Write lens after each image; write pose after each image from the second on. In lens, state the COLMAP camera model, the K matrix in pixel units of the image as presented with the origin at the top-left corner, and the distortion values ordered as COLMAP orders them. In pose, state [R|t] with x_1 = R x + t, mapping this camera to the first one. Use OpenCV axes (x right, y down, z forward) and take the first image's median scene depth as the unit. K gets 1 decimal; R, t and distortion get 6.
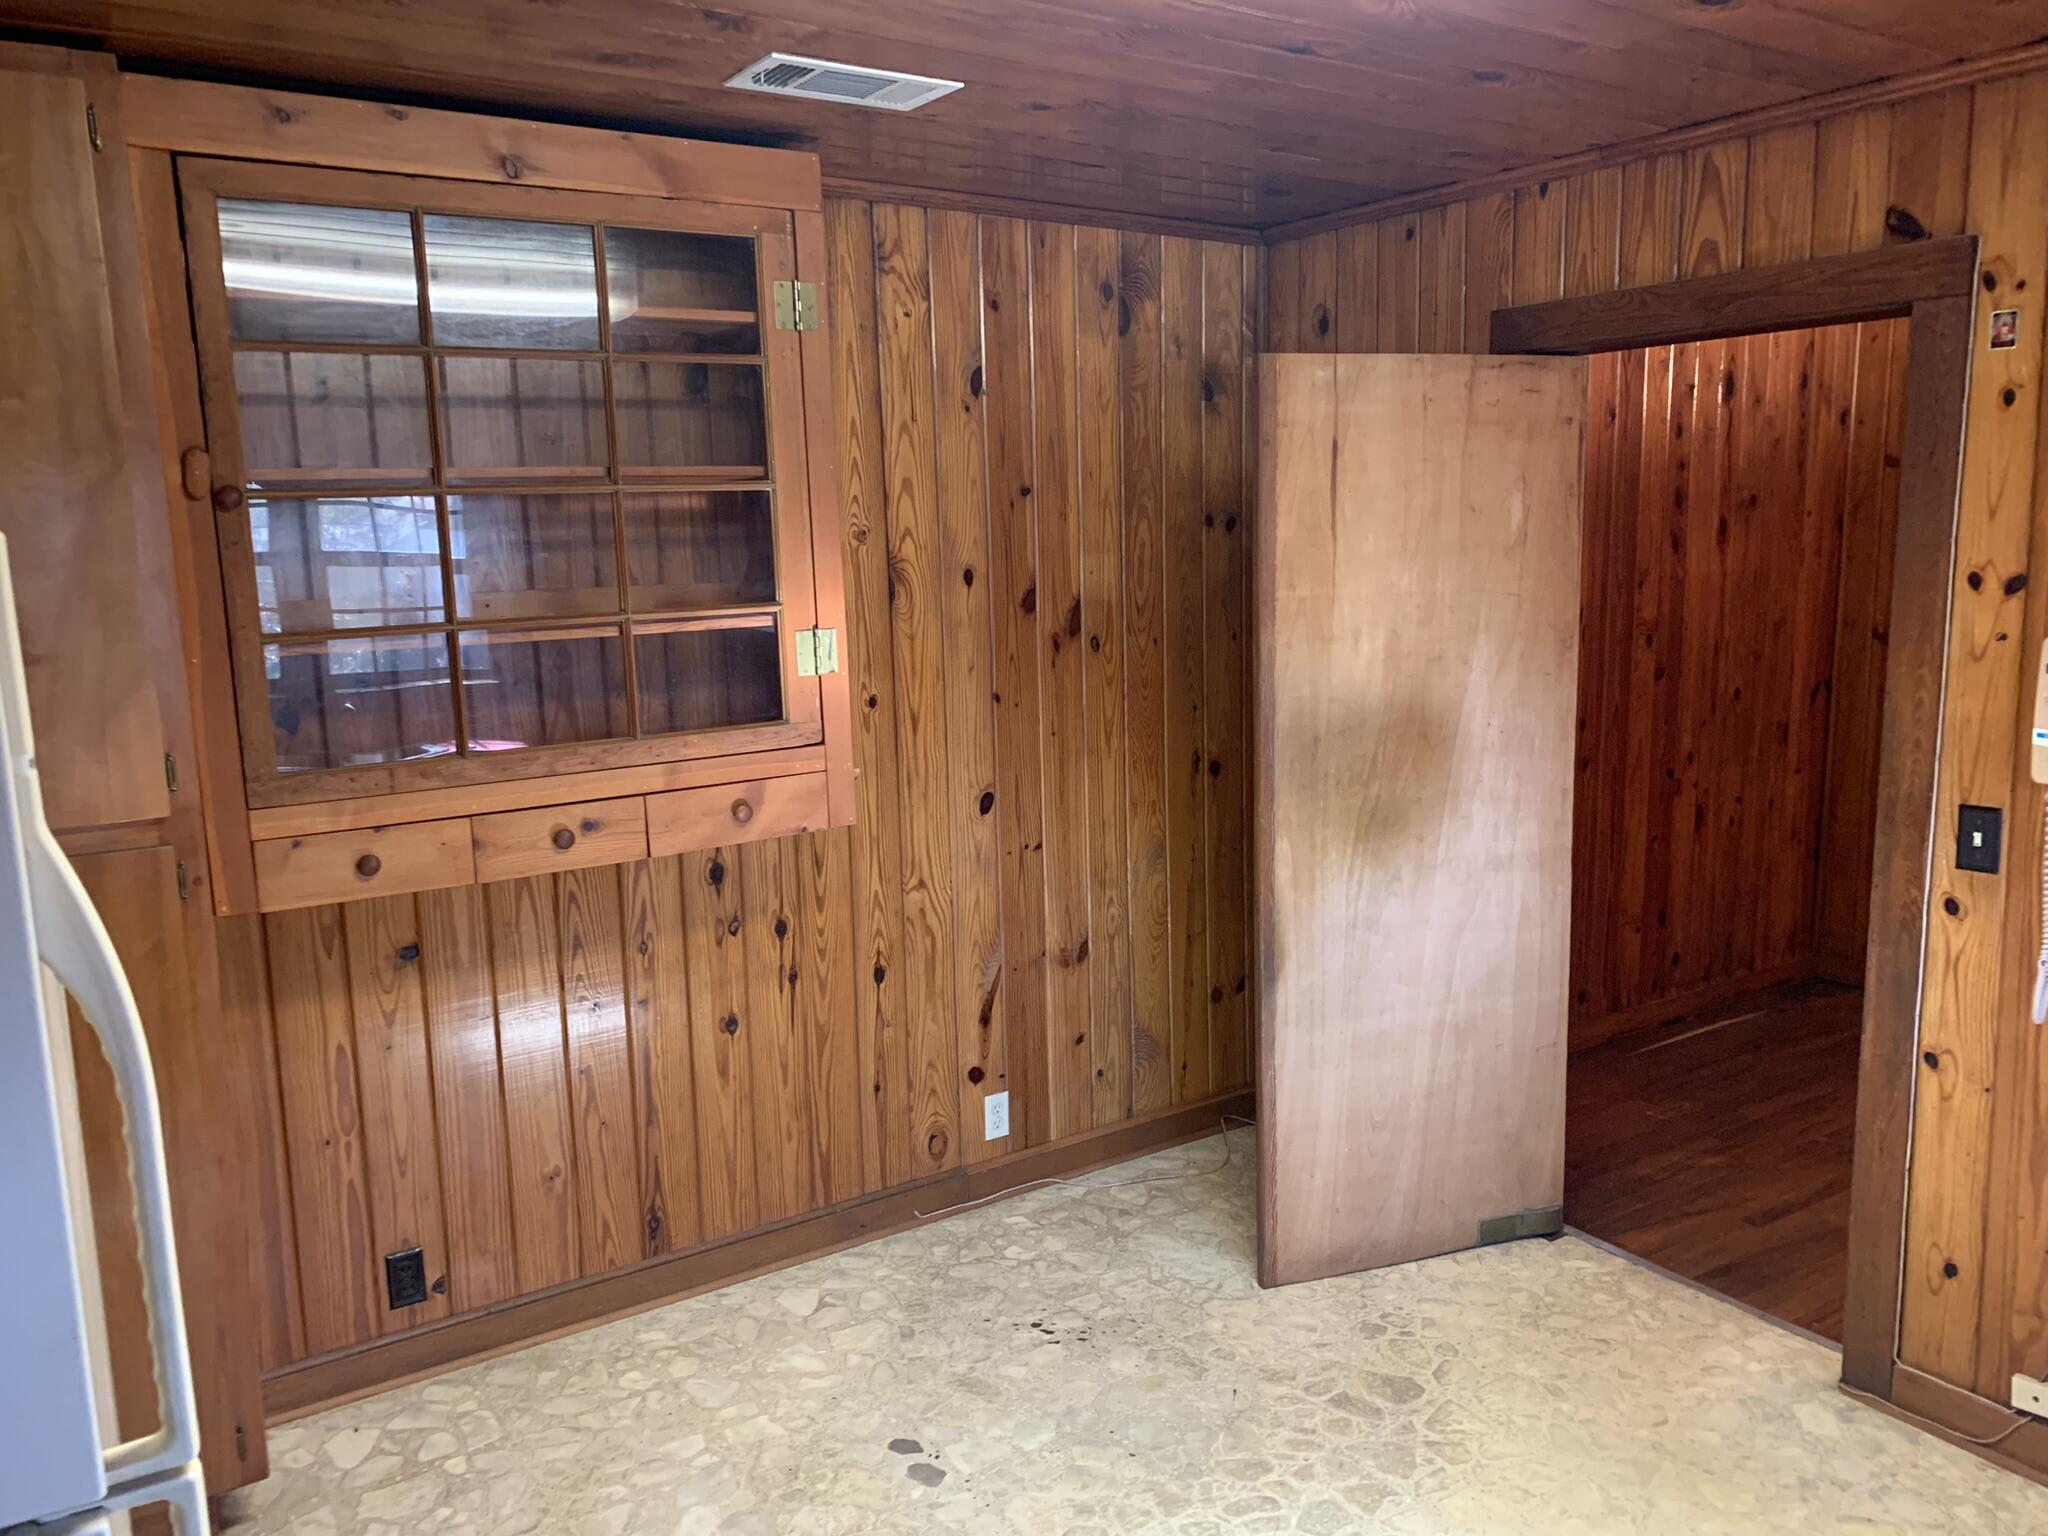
lens RADIAL K [[1551.0, 0, 1024.4], [0, 1551.0, 776.4], [0, 0, 1]] dist [-0.002023, -0.007456]
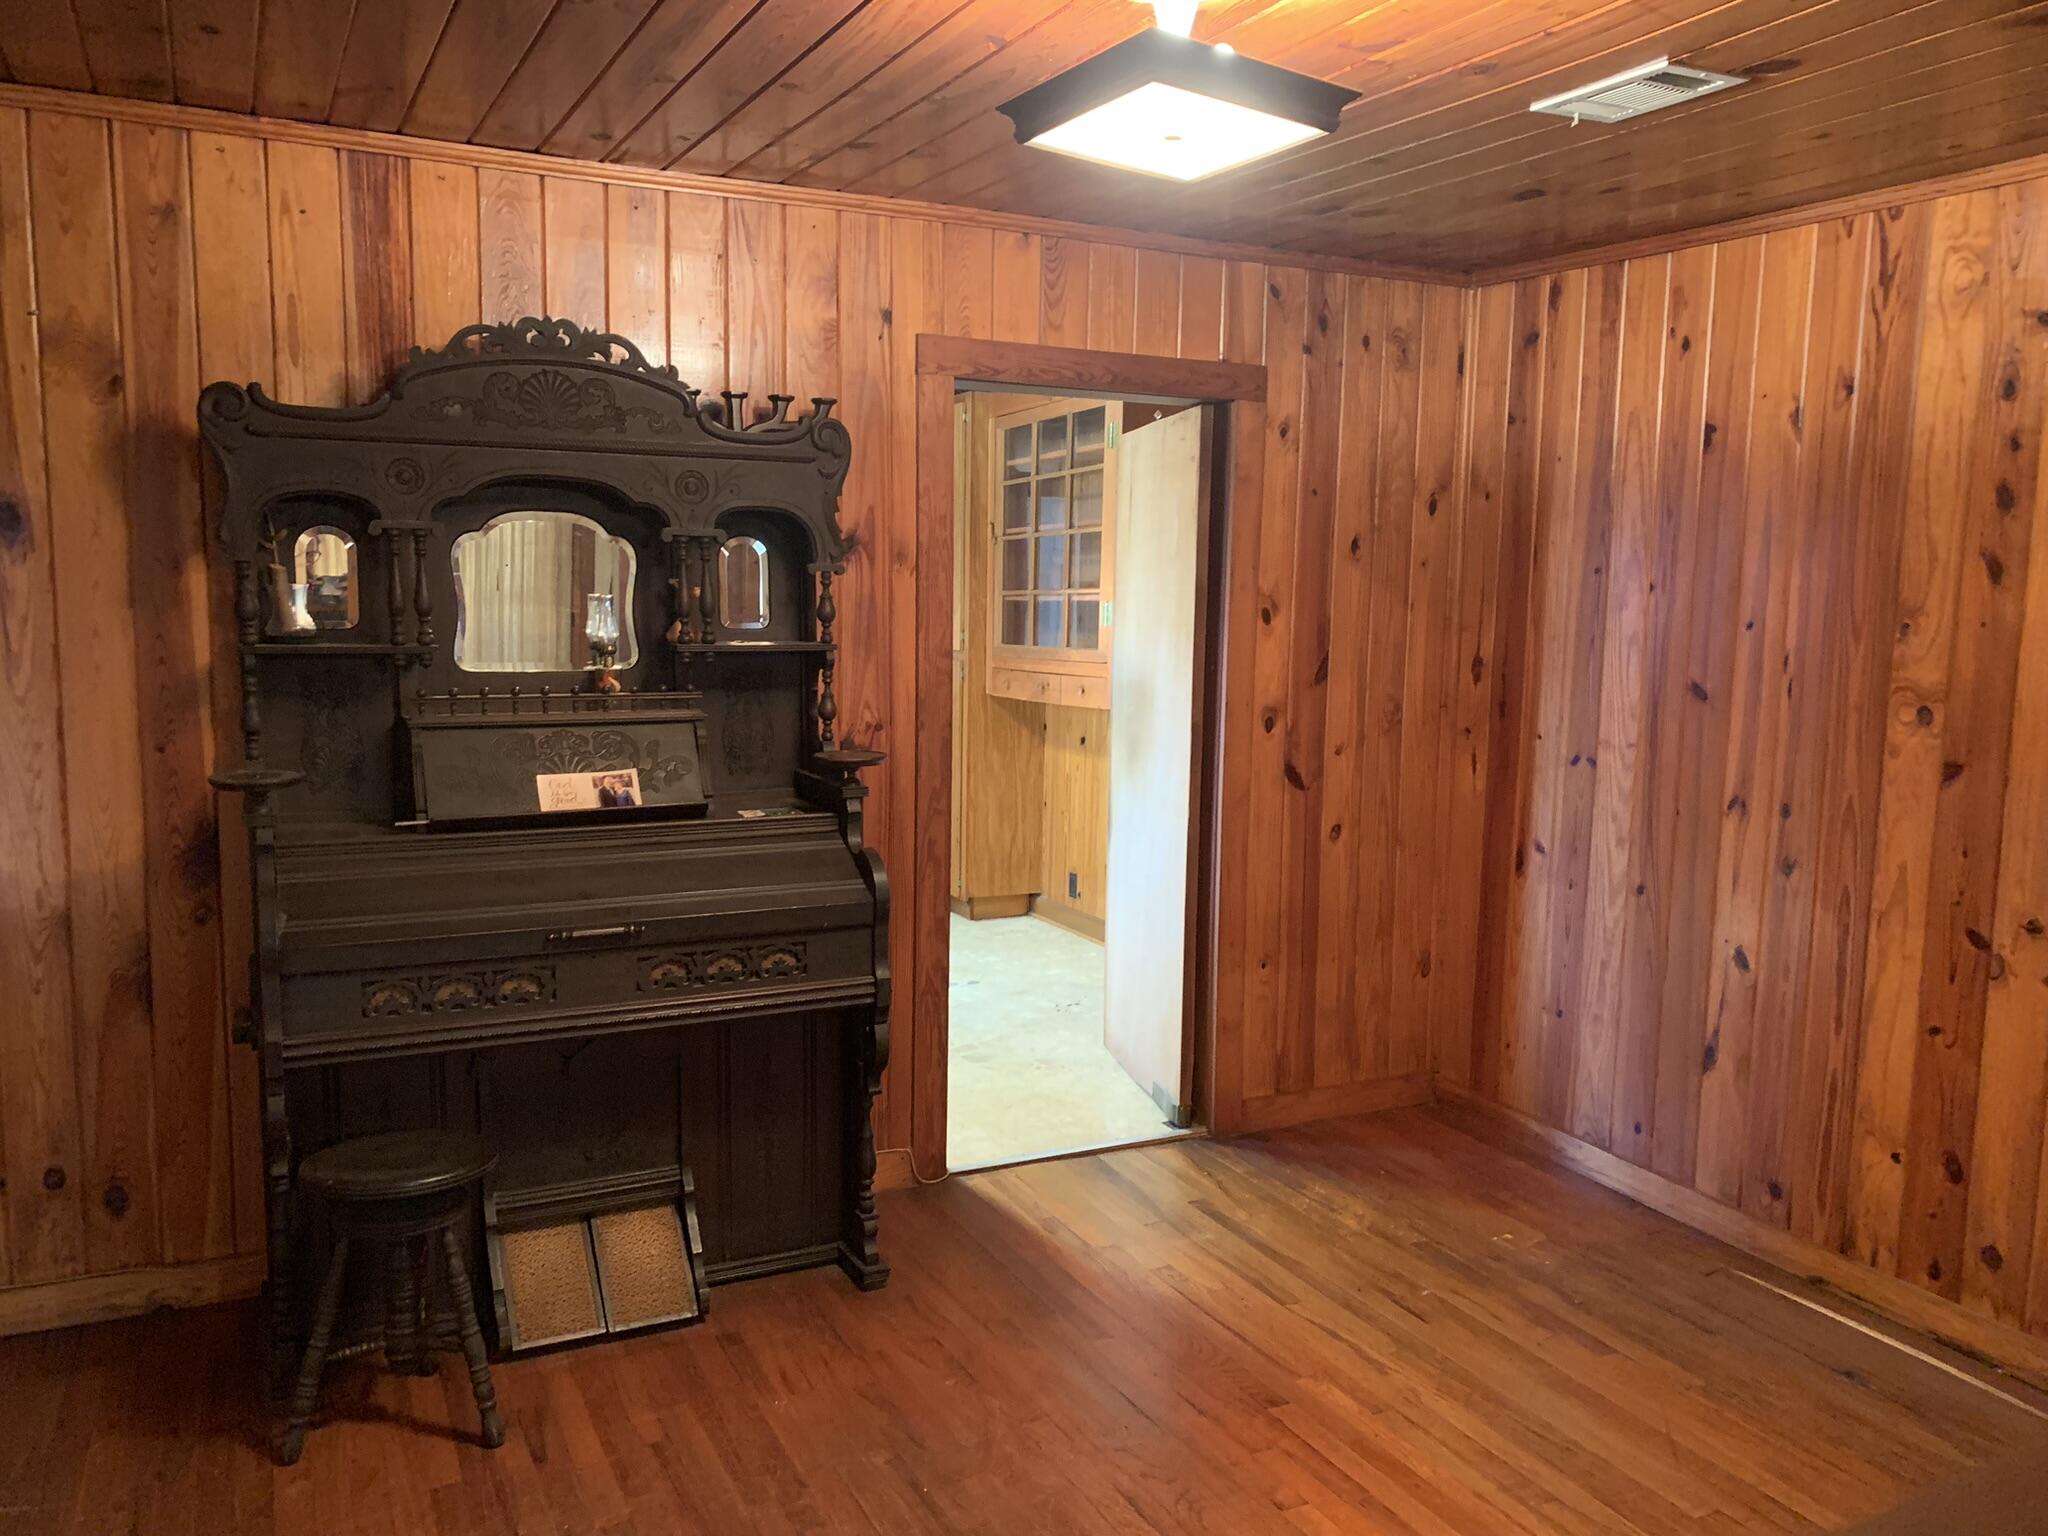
lens RADIAL K [[1551.0, 0, 1024.4], [0, 1551.0, 776.4], [0, 0, 1]] dist [-0.002023, -0.007456]
pose [[-0.130250, 0.134929, -0.982257, 1.383941], [-0.167062, 0.973545, 0.155885, -0.127589], [0.977305, 0.184402, -0.104263, 0.881620]]
